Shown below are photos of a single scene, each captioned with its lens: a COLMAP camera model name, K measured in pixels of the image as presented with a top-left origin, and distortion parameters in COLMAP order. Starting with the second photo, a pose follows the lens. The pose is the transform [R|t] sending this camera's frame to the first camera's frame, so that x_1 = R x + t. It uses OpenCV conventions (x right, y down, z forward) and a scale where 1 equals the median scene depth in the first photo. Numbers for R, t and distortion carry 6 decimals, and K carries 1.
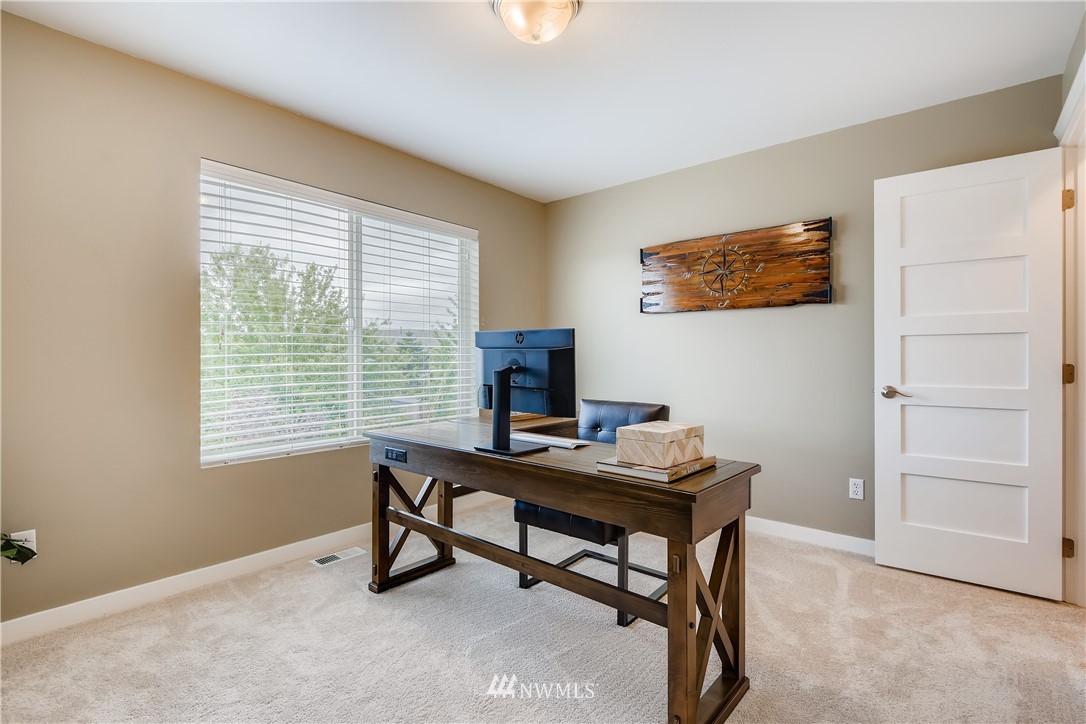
lens RADIAL K [[512.5, 0, 546.8], [0, 512.5, 356.8], [0, 0, 1]] dist [0.006629, -0.000185]
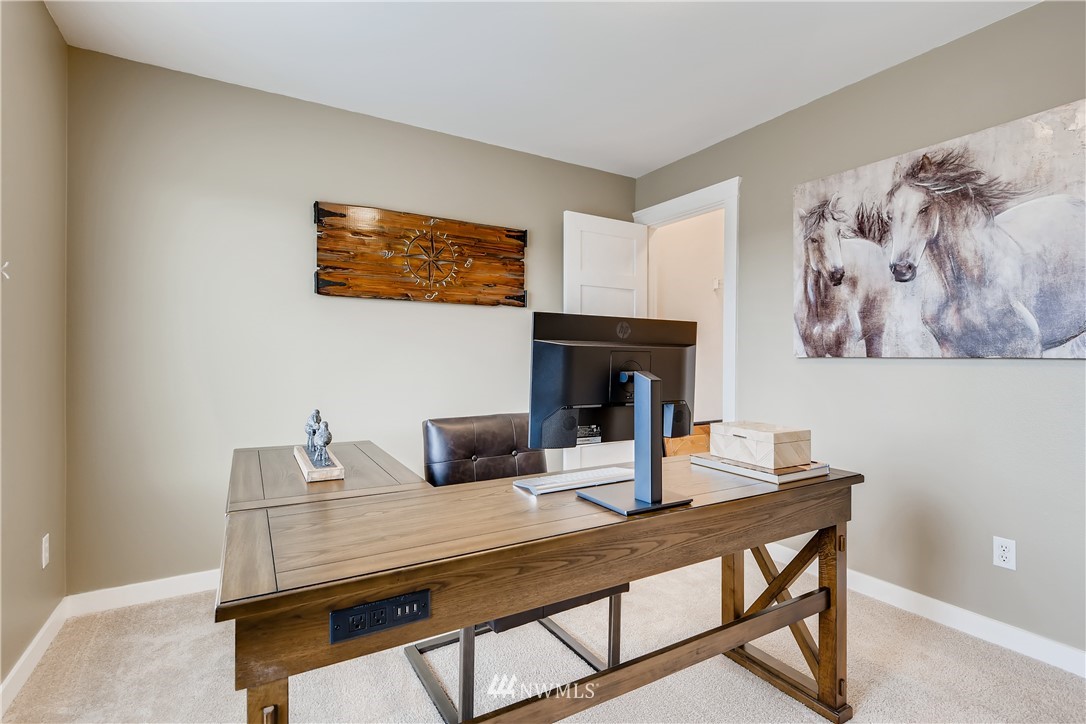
lens RADIAL K [[512.5, 0, 546.3], [0, 512.5, 361.2], [0, 0, 1]] dist [0.006629, -0.000185]
pose [[0.320642, -0.004405, 0.947190, -0.441093], [0.002566, 0.999990, 0.003782, 0.007739], [-0.947197, 0.001218, 0.320650, 0.542578]]
